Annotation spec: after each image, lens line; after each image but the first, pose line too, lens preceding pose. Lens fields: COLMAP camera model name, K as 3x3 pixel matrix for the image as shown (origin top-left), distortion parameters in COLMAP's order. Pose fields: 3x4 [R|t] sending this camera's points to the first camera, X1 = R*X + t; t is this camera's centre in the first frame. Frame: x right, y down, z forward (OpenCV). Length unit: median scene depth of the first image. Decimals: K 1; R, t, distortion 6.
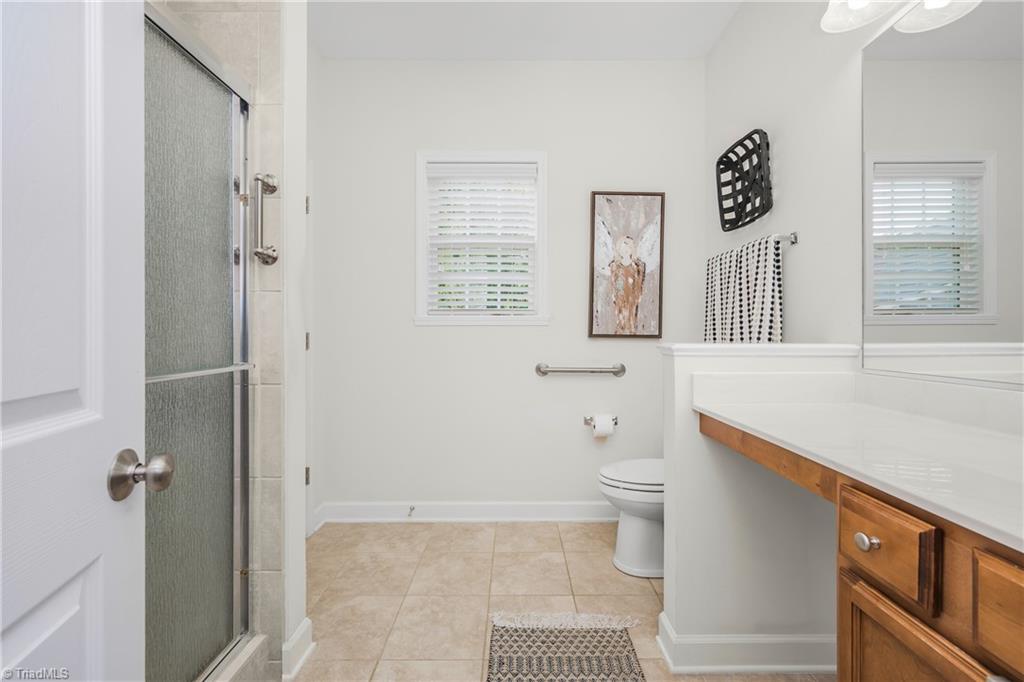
lens RADIAL K [[433.4, 0, 517.7], [0, 433.4, 331.9], [0, 0, 1]] dist [-0.000058, 0.000052]
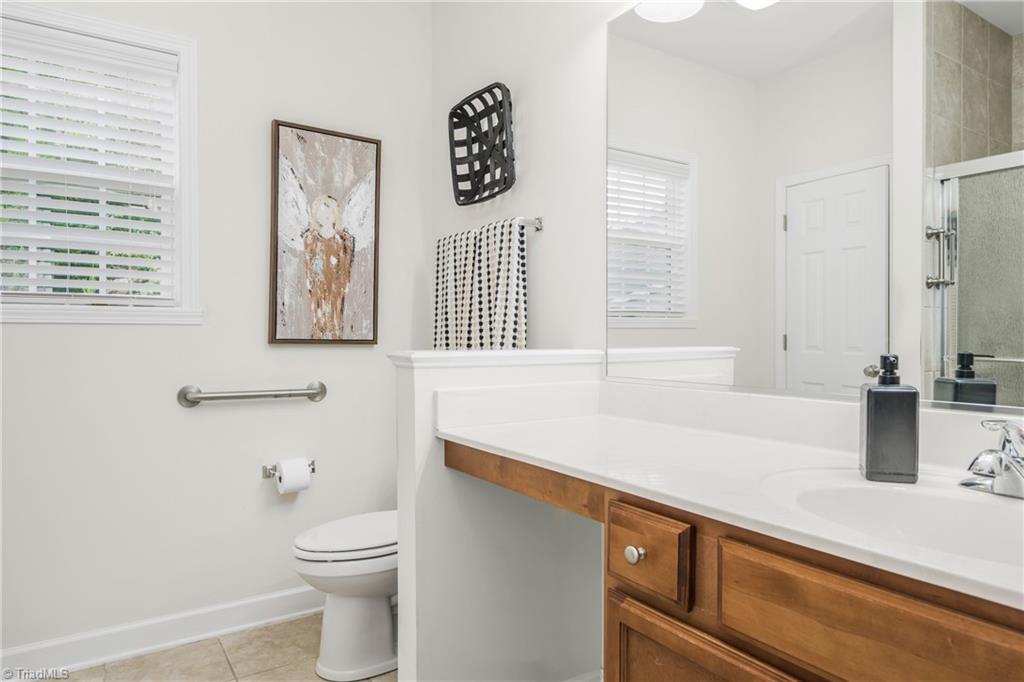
lens RADIAL K [[638.6, 0, 521.6], [0, 638.6, 344.7], [0, 0, 1]] dist [0.000171, 0.000377]
pose [[0.834791, -0.006126, 0.550533, -0.060014], [-0.002141, 0.999894, 0.014373, -0.000353], [-0.550563, -0.013177, 0.834690, -0.013290]]
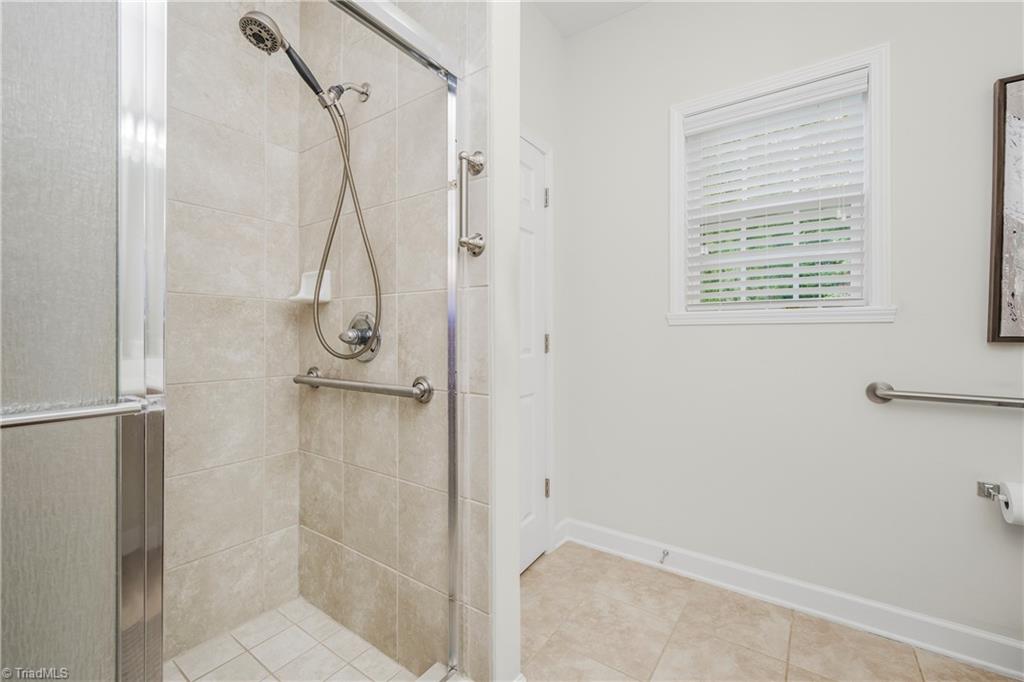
lens RADIAL K [[433.4, 0, 498.7], [0, 433.4, 333.9], [0, 0, 1]] dist [-0.000058, 0.000052]
pose [[0.801317, -0.001412, -0.598238, -0.012438], [0.002699, 0.999996, 0.001255, -0.000127], [0.598234, -0.002621, 0.801317, 0.207157]]
